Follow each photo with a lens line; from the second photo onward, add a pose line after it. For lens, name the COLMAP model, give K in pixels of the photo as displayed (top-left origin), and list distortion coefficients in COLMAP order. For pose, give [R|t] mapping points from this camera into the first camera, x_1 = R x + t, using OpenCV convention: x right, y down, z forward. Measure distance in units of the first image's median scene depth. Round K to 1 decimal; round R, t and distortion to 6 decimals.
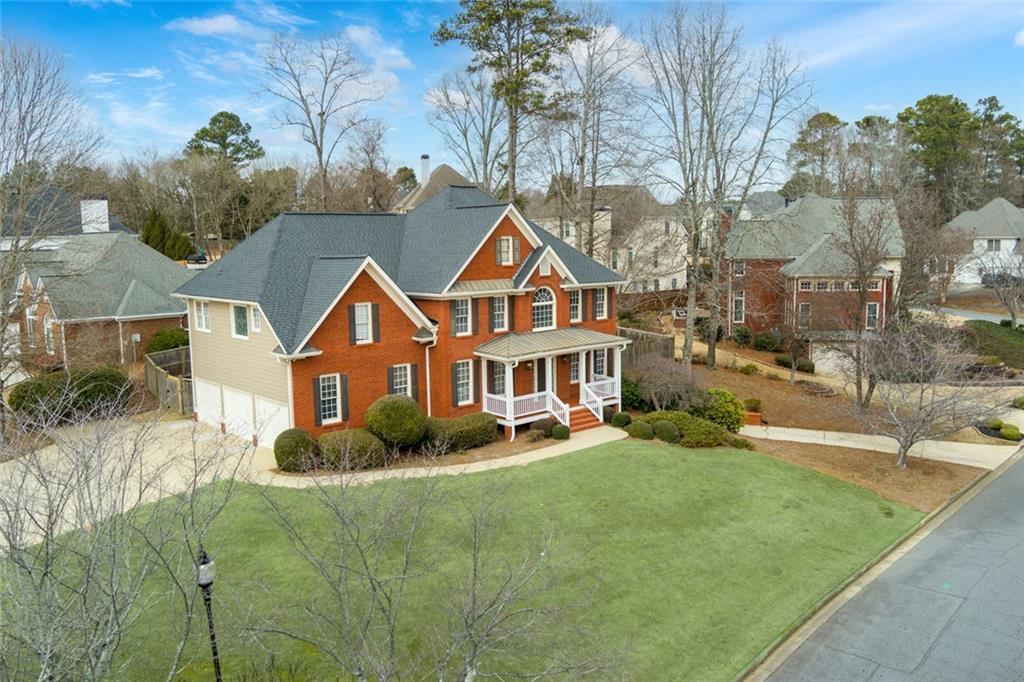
lens RADIAL K [[828.9, 0, 511.0], [0, 828.9, 338.1], [0, 0, 1]] dist [-0.018258, -0.001128]
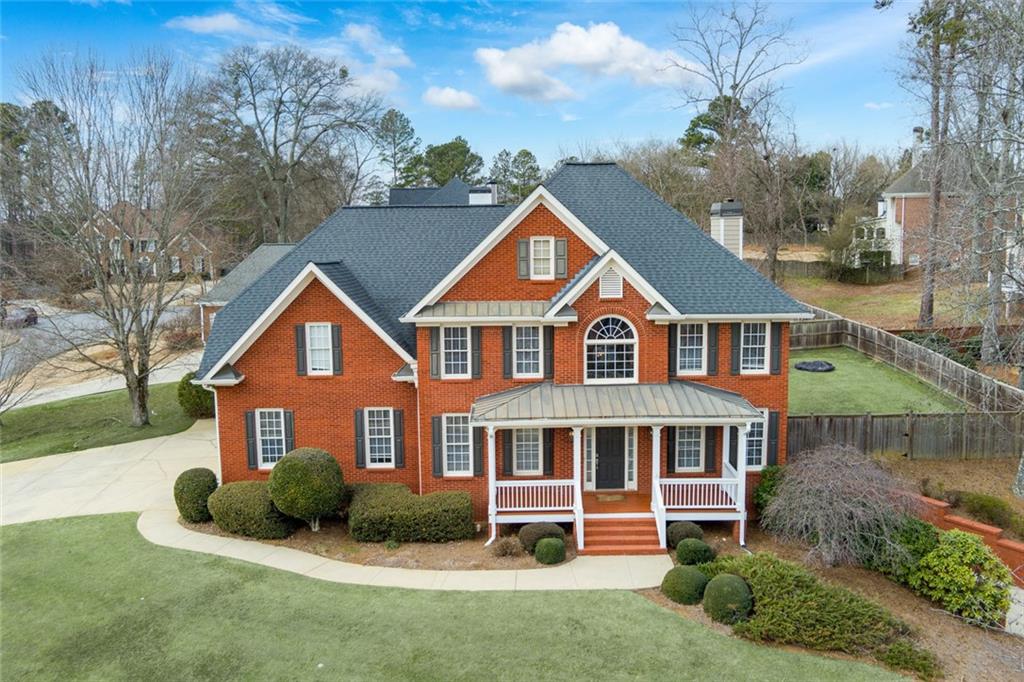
lens RADIAL K [[828.9, 0, 512.5], [0, 828.9, 345.6], [0, 0, 1]] dist [-0.018258, -0.001128]
pose [[0.736578, 0.092610, -0.669983, 0.431208], [-0.080162, 0.995553, 0.049482, -0.067392], [0.671586, 0.017260, 0.740726, 0.500693]]
